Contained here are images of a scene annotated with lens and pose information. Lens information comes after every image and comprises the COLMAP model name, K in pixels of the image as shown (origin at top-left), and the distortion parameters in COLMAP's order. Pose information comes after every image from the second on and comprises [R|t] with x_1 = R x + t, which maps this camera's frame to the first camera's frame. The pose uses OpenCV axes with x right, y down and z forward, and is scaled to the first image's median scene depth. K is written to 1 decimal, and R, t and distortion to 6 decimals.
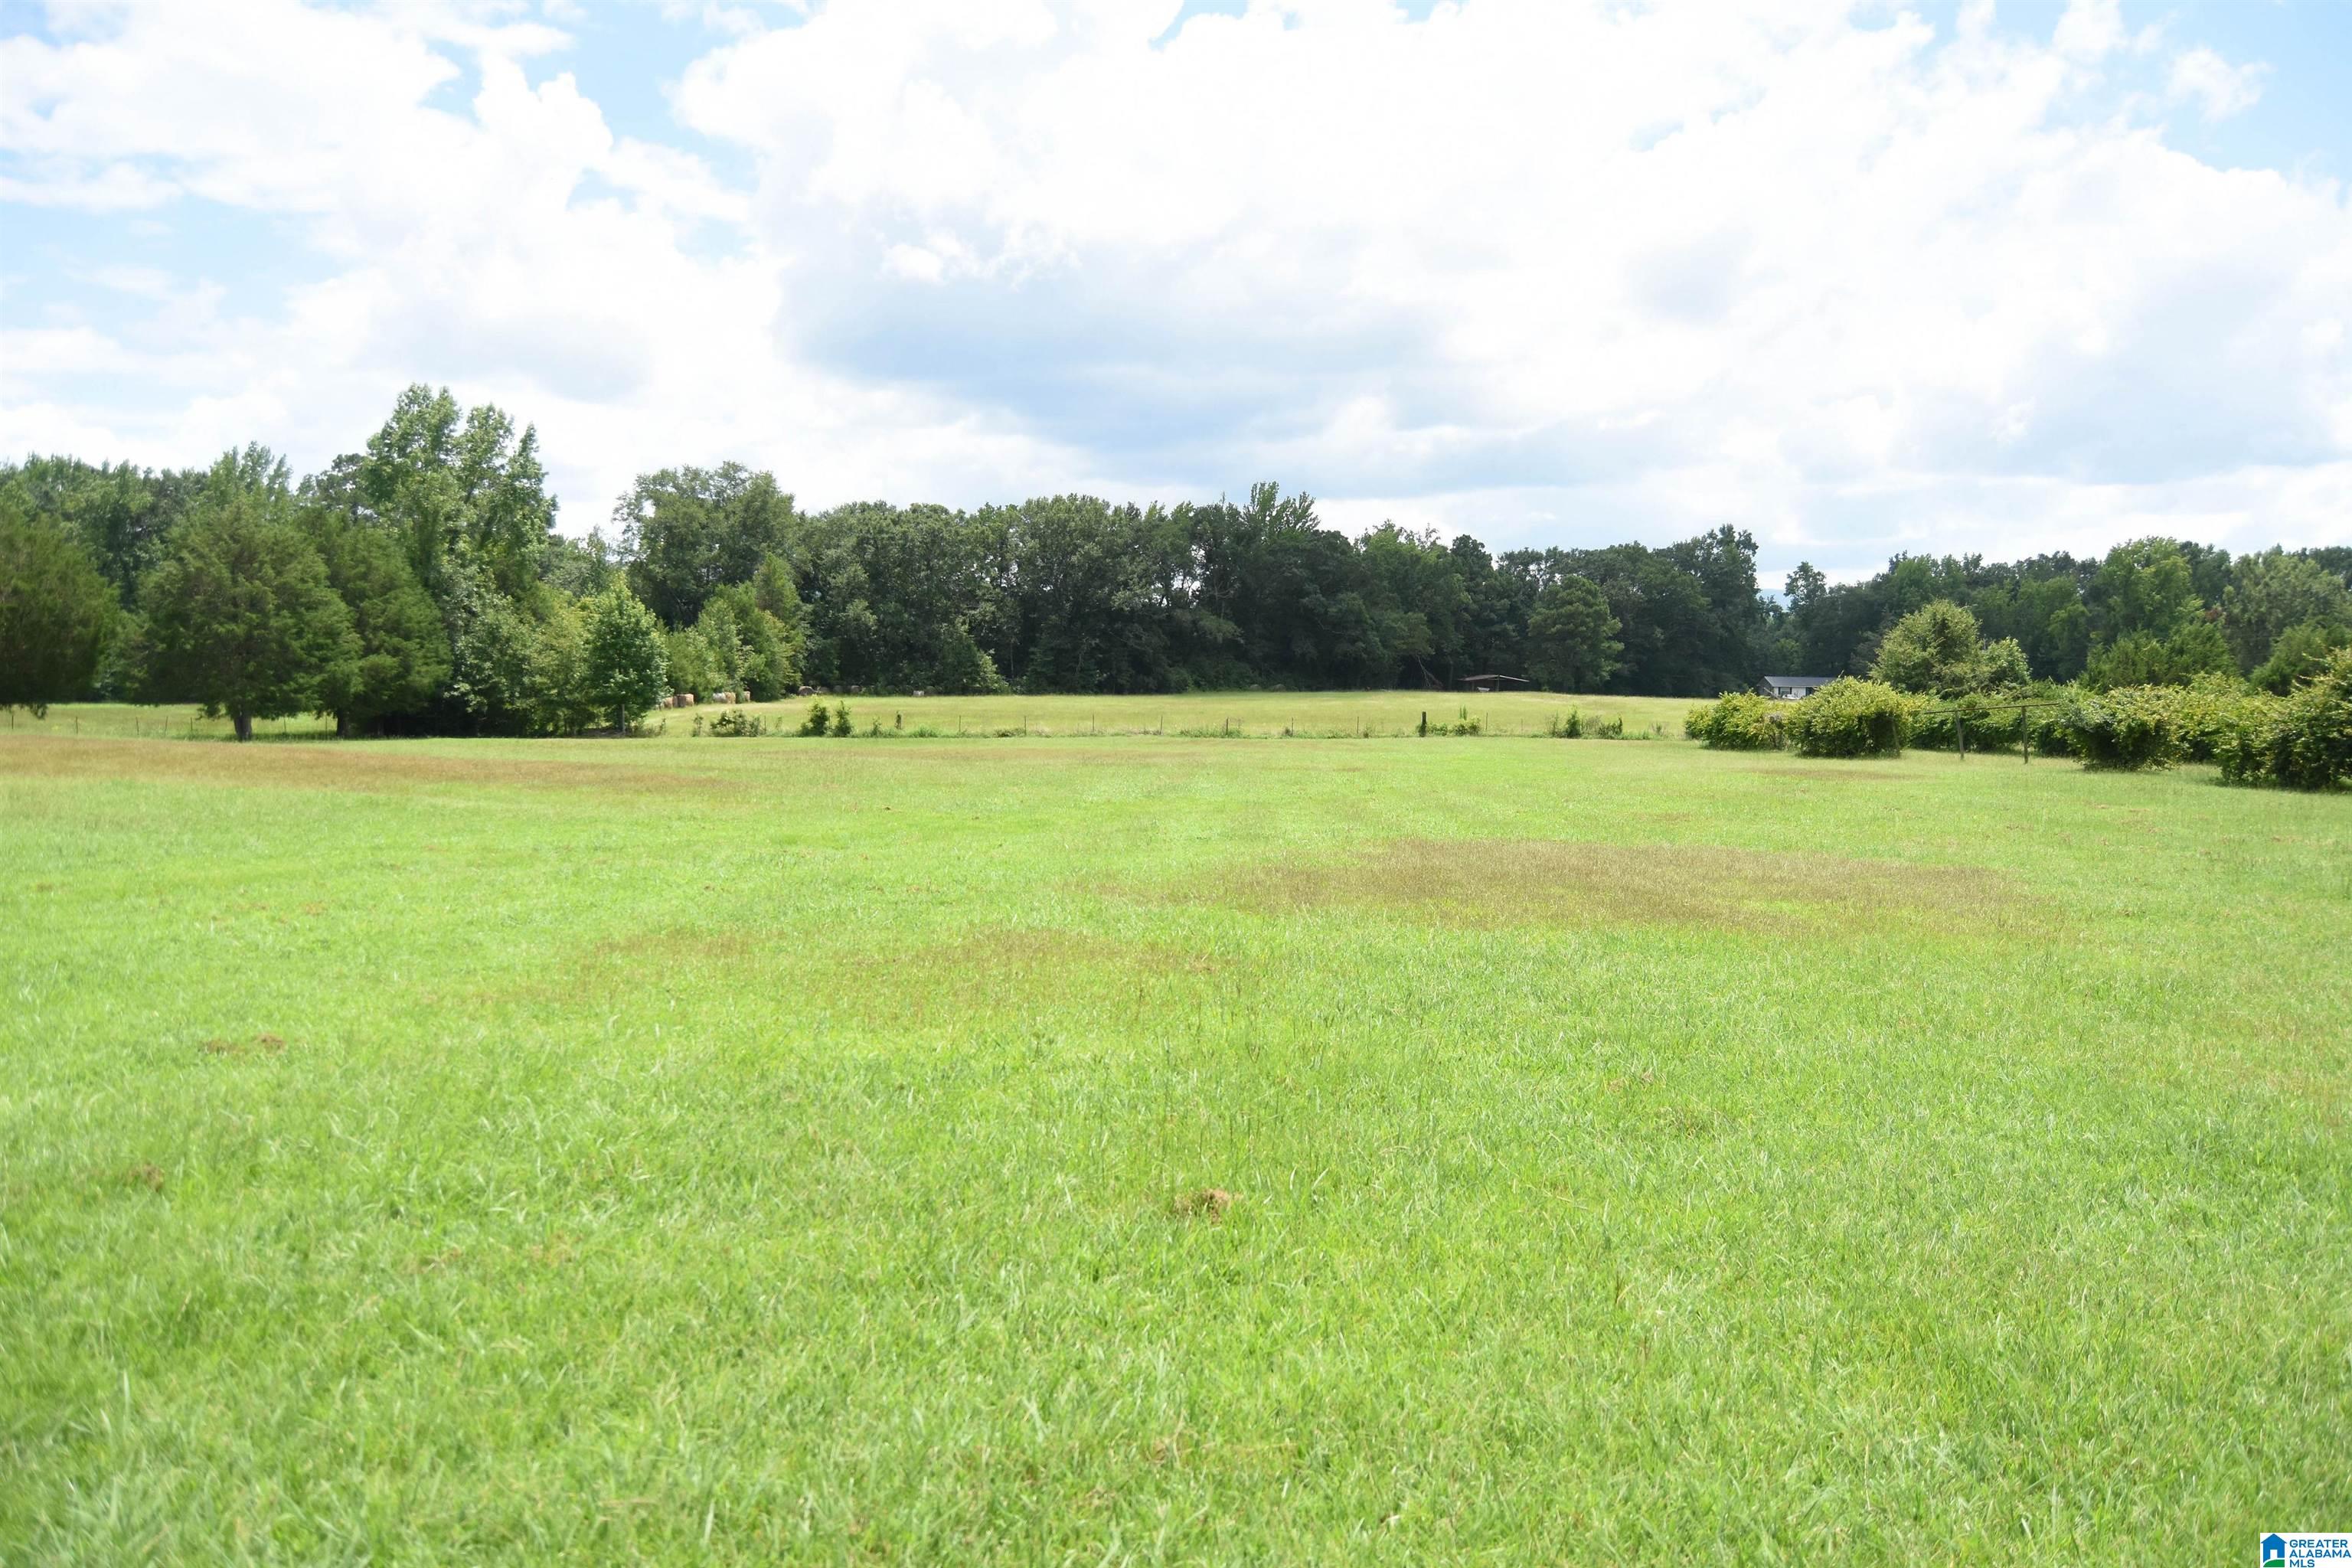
lens RADIAL K [[2044.5, 0, 1181.0], [0, 2044.5, 880.9], [0, 0, 1]] dist [-0.139074, 0.108245]
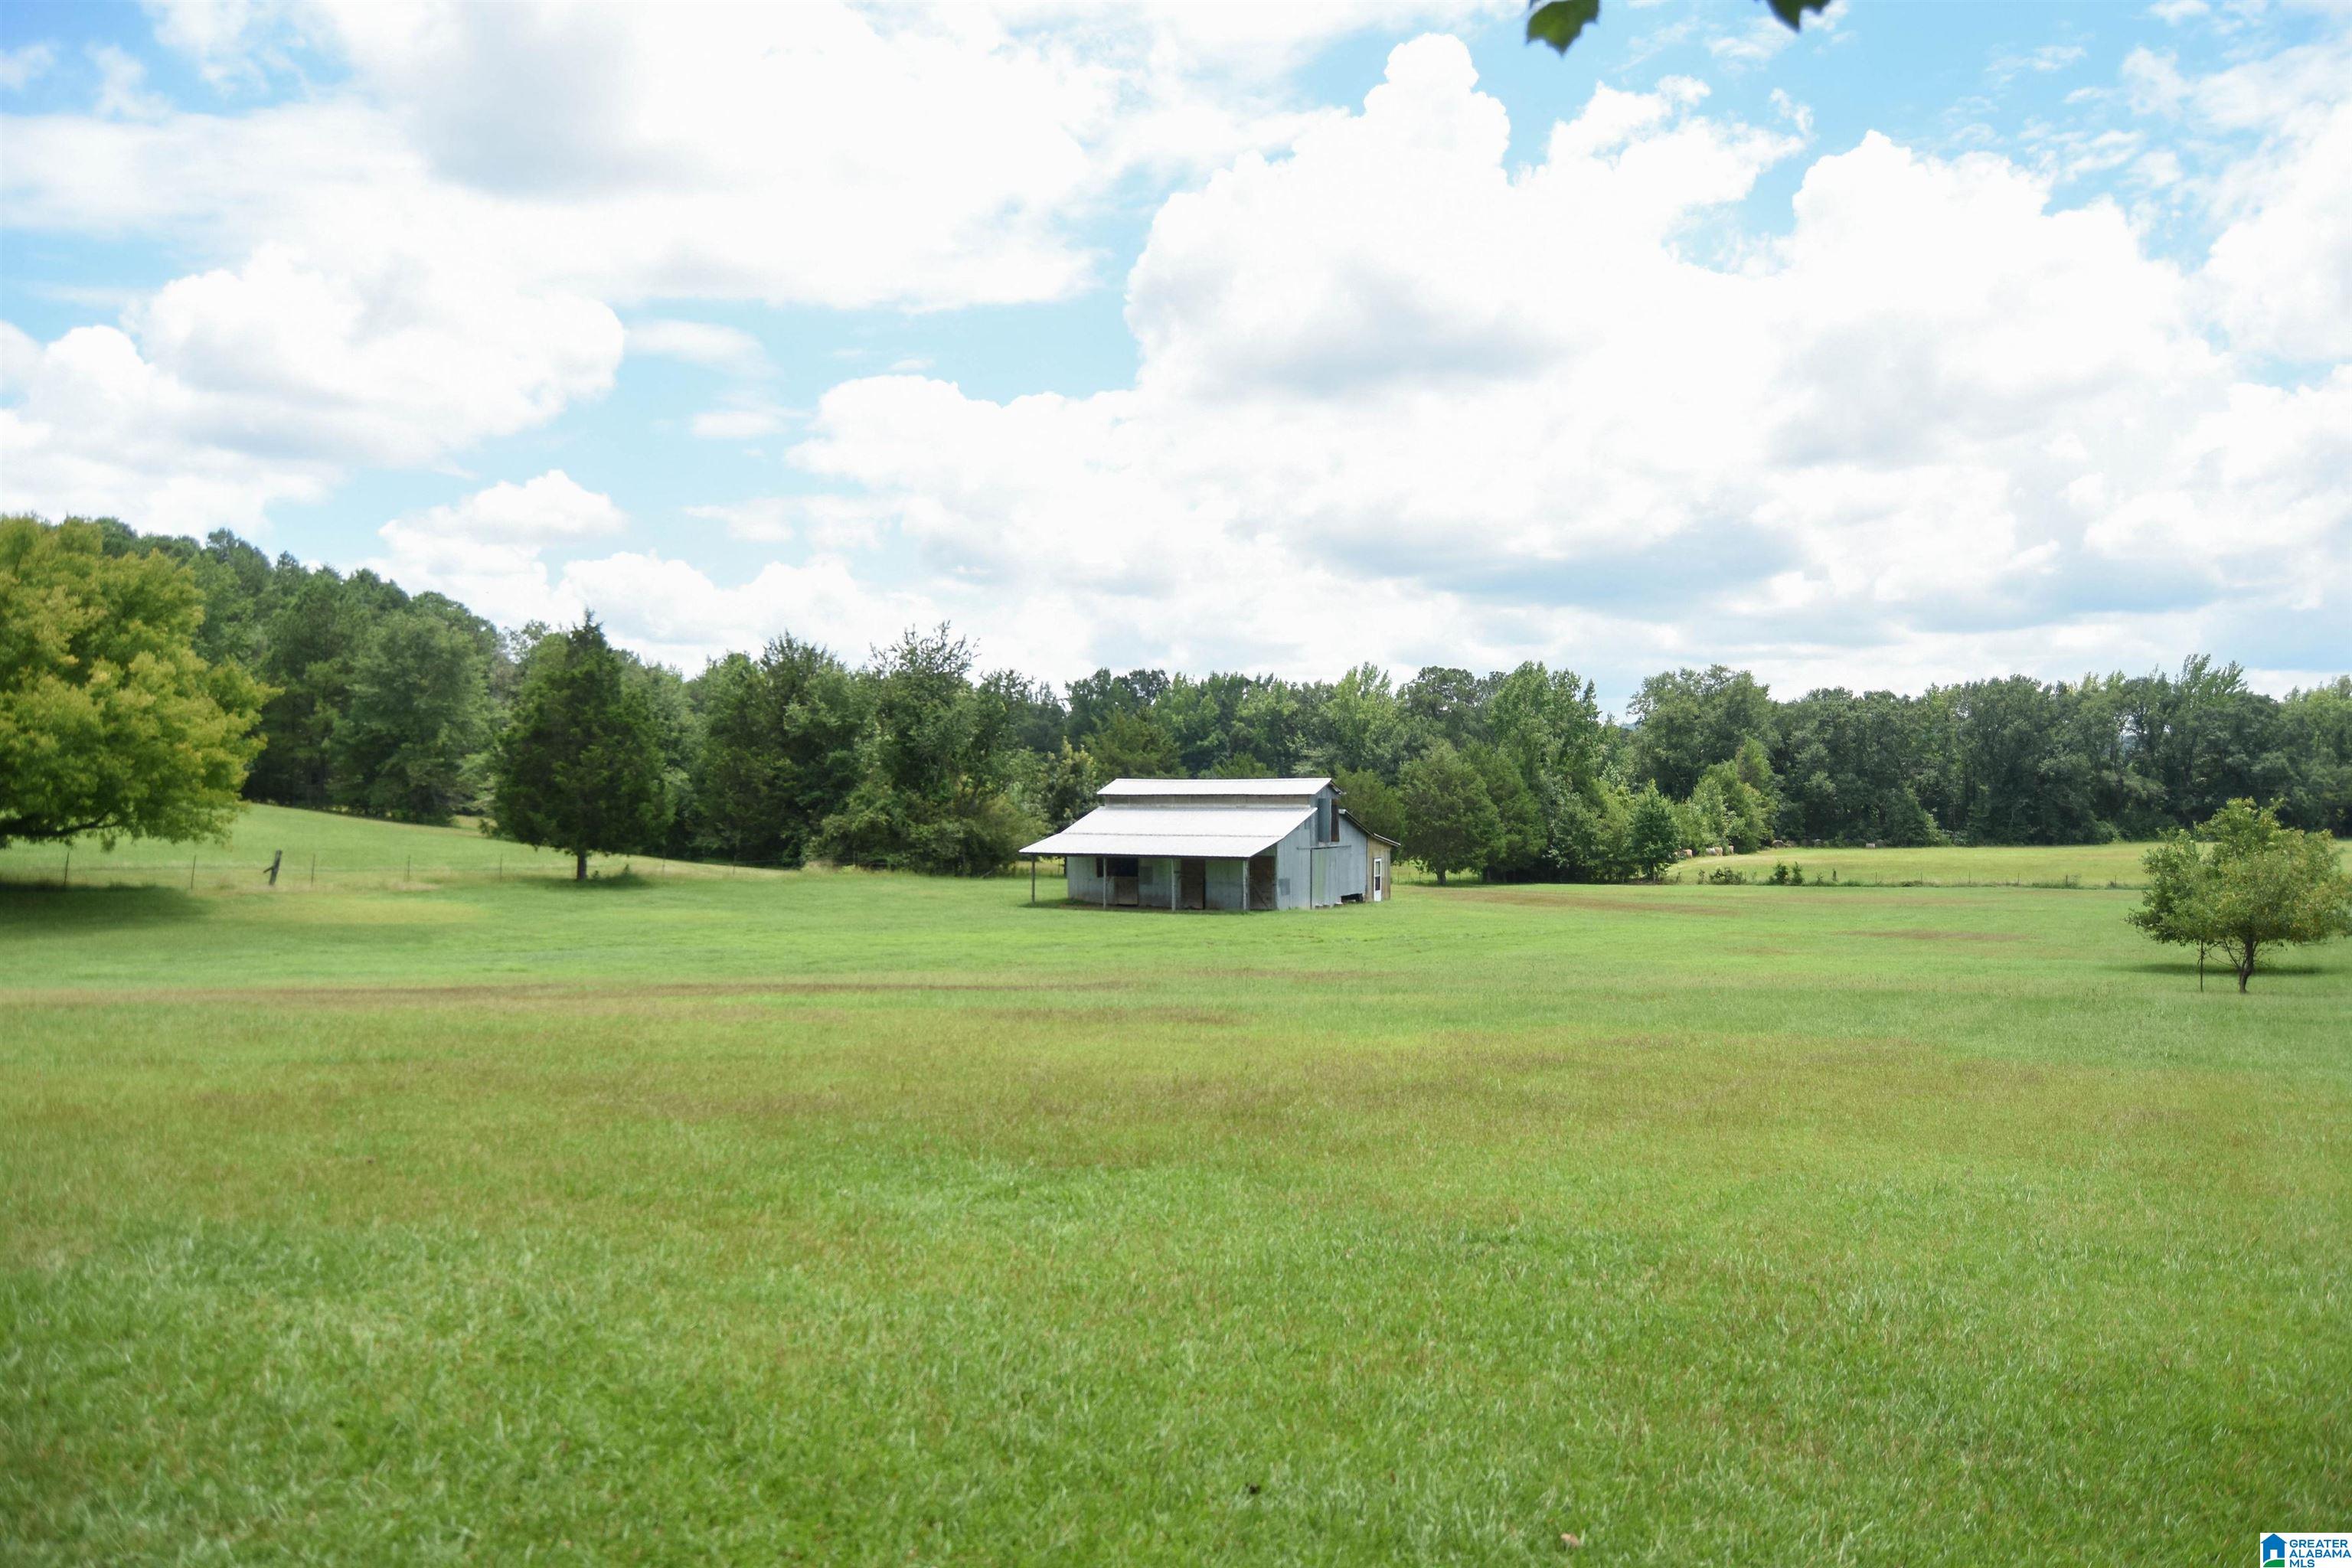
lens RADIAL K [[1975.9, 0, 1176.0], [0, 1975.9, 784.0], [0, 0, 1]] dist [-0.070888, 0.005425]
pose [[0.885857, -0.013918, -0.463750, 0.048607], [-0.039390, 0.993685, -0.105065, 0.012386], [0.462284, 0.111339, 0.879714, -0.241469]]
